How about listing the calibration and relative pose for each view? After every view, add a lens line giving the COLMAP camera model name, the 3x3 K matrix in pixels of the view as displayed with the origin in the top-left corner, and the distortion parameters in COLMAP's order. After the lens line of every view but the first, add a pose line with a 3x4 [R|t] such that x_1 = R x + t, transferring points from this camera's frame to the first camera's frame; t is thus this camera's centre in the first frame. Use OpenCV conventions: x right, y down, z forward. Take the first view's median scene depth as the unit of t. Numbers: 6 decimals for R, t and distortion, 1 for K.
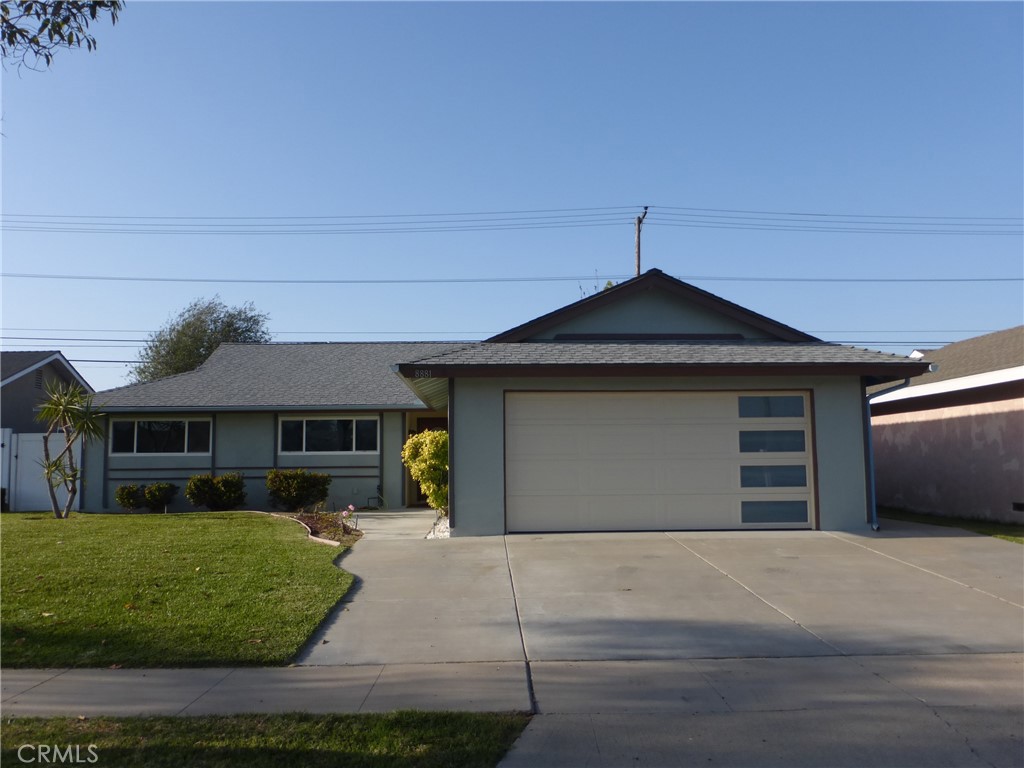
lens RADIAL K [[841.3, 0, 511.5], [0, 841.3, 388.3], [0, 0, 1]] dist [-0.042404, 0.059053]
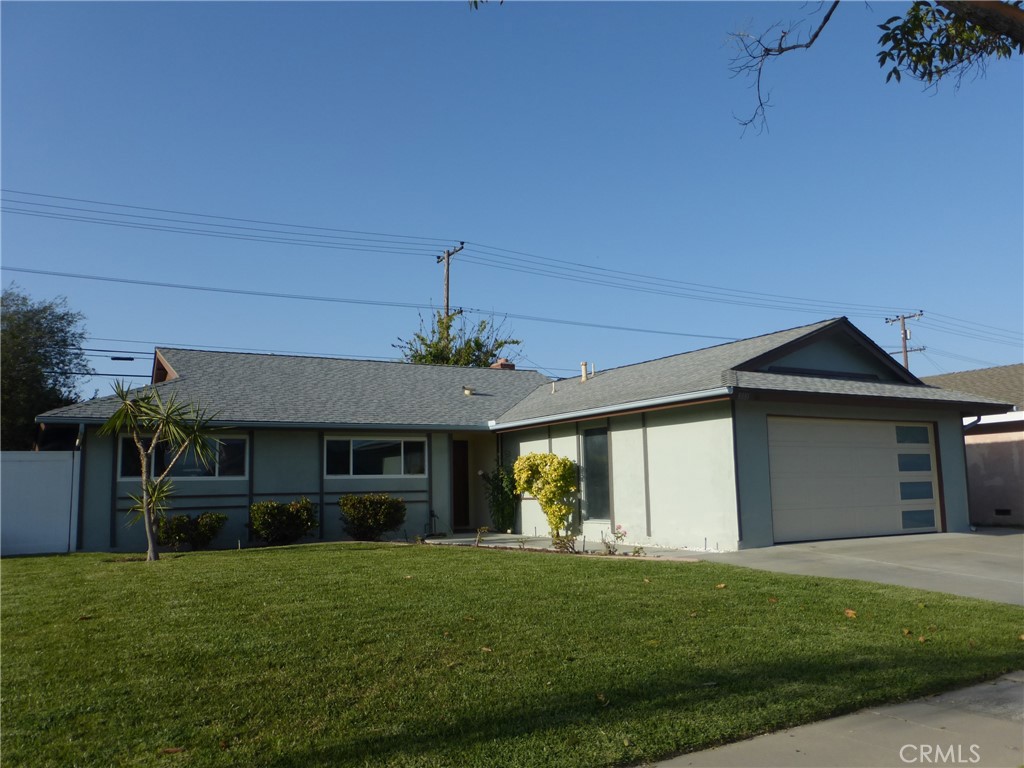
lens RADIAL K [[841.3, 0, 515.0], [0, 841.3, 385.7], [0, 0, 1]] dist [-0.042404, 0.059053]
pose [[0.880976, 0.049286, 0.470587, -0.531145], [-0.030272, 0.998394, -0.047895, 0.017655], [-0.472192, 0.027949, 0.881053, 0.119920]]
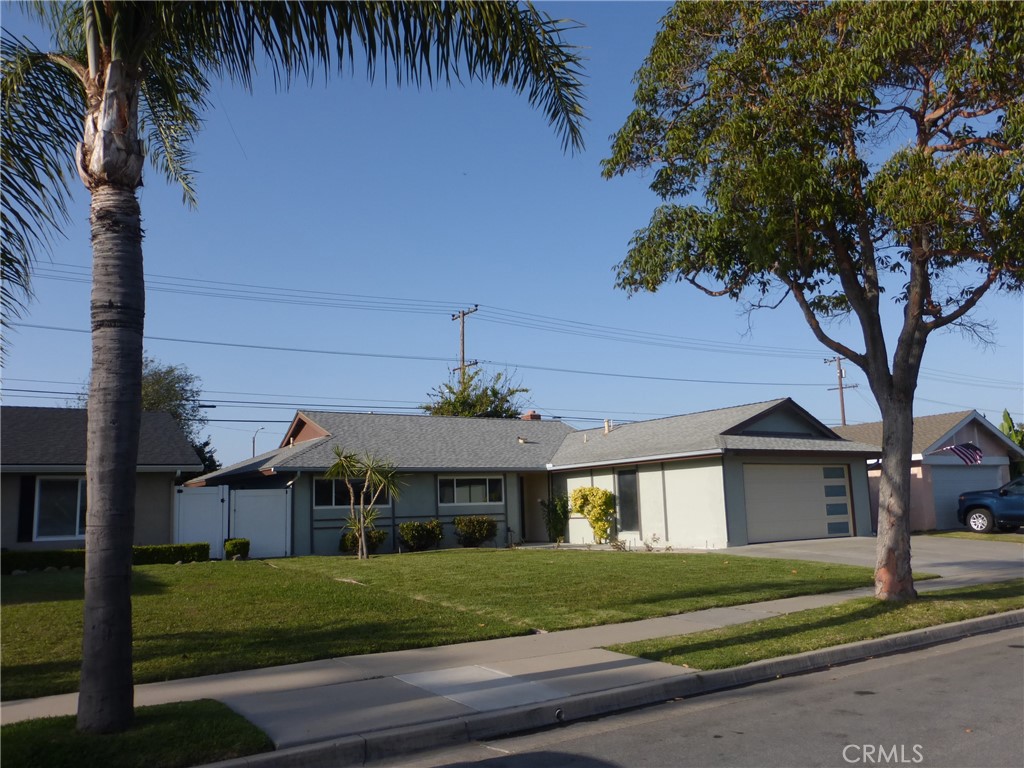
lens RADIAL K [[841.3, 0, 517.6], [0, 841.3, 376.5], [0, 0, 1]] dist [-0.042404, 0.059053]
pose [[0.850997, 0.065368, 0.521086, -0.871022], [-0.023953, 0.996022, -0.085828, -0.010515], [-0.524624, 0.060557, 0.849178, -0.169966]]
